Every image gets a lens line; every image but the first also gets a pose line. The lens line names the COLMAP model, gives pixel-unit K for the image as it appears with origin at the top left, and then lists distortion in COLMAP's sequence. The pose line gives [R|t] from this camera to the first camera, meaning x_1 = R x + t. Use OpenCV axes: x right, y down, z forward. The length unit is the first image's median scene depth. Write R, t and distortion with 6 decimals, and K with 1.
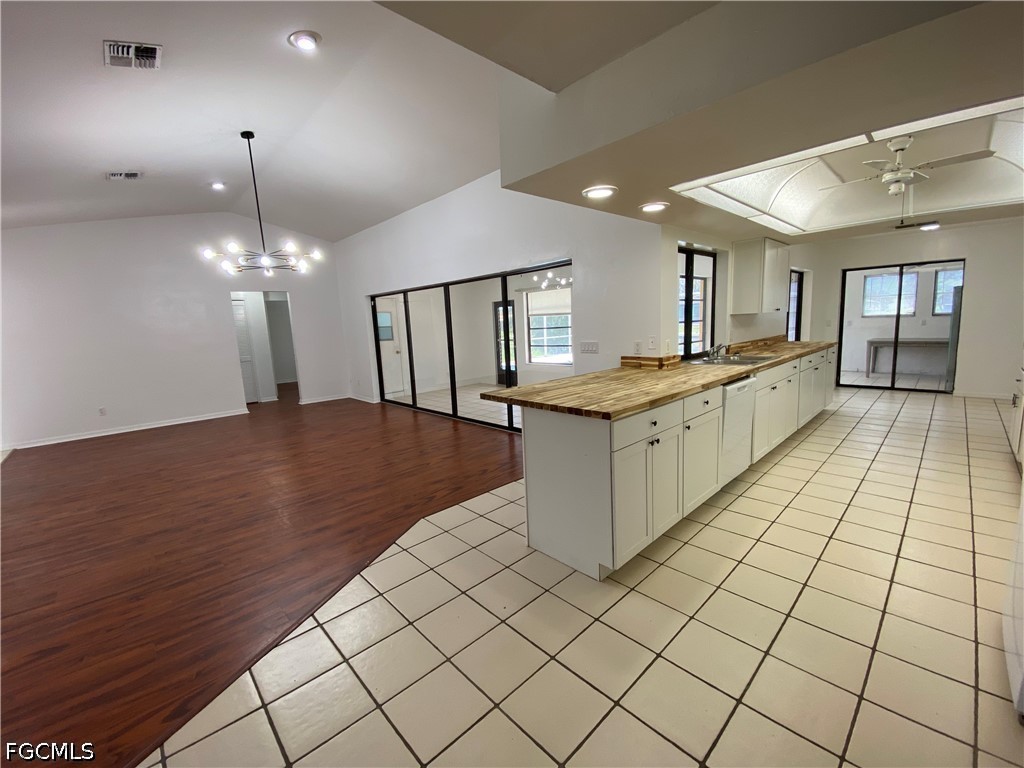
lens RADIAL K [[409.6, 0, 512.0], [0, 409.6, 384.0], [0, 0, 1]] dist [0.028951, -0.025614]
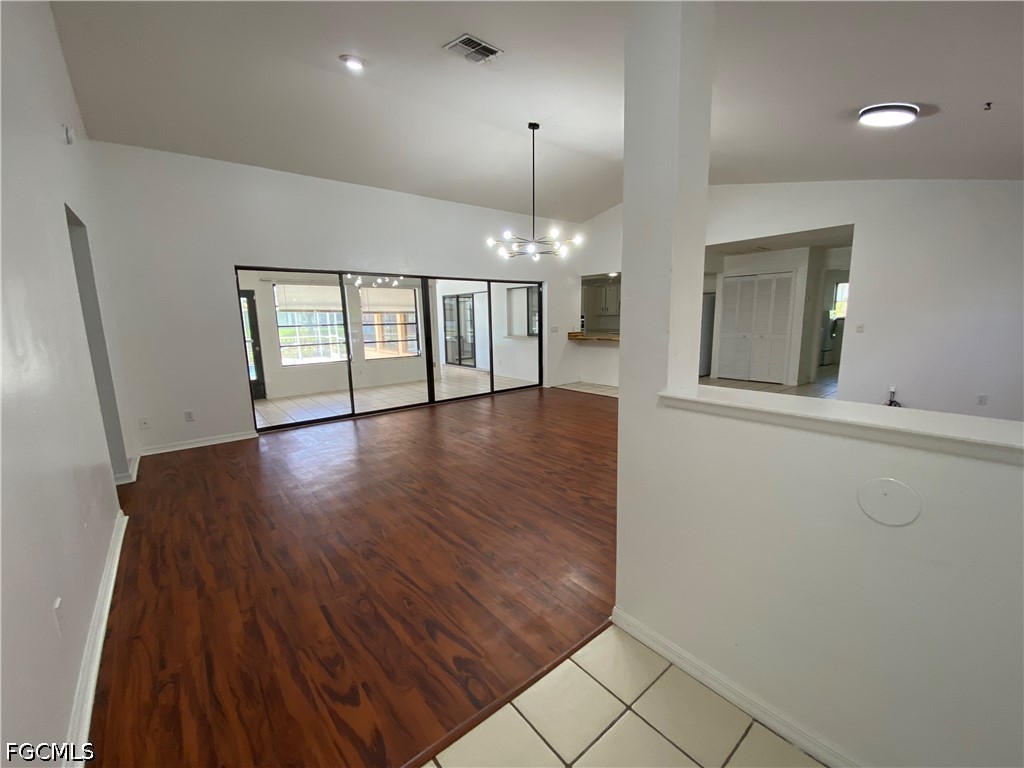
lens RADIAL K [[409.6, 0, 512.0], [0, 409.6, 384.0], [0, 0, 1]] dist [0.028951, -0.025614]
pose [[0.078000, -0.118925, 0.989835, -1.473137], [0.160036, 0.981478, 0.105310, -0.059005], [-0.984025, 0.150195, 0.095587, 0.868050]]
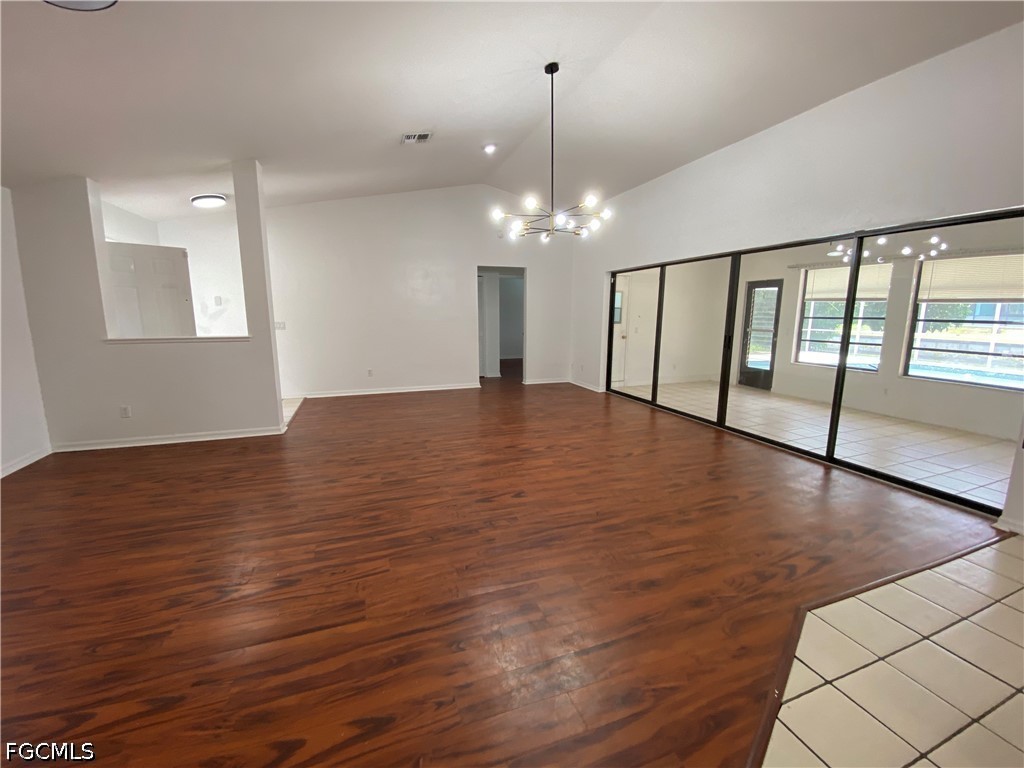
lens RADIAL K [[409.6, 0, 512.0], [0, 409.6, 384.0], [0, 0, 1]] dist [0.028951, -0.025614]
pose [[0.915880, 0.114449, -0.384793, -0.263272], [-0.100237, 0.993337, 0.056866, -0.004563], [0.388737, -0.013512, 0.921250, 0.154170]]
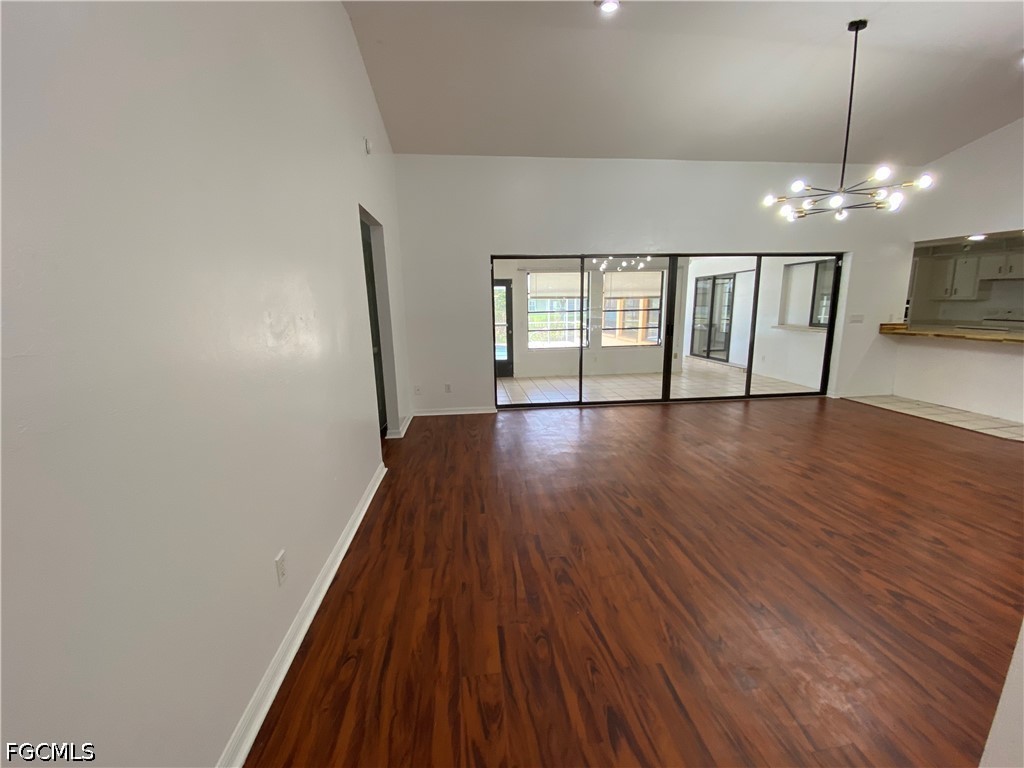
lens RADIAL K [[409.6, 0, 512.0], [0, 409.6, 384.0], [0, 0, 1]] dist [0.028951, -0.025614]
pose [[0.608199, -0.112572, 0.785762, -1.364525], [0.105754, 0.992560, 0.060342, -0.063562], [-0.786708, 0.046397, 0.615579, 0.882972]]
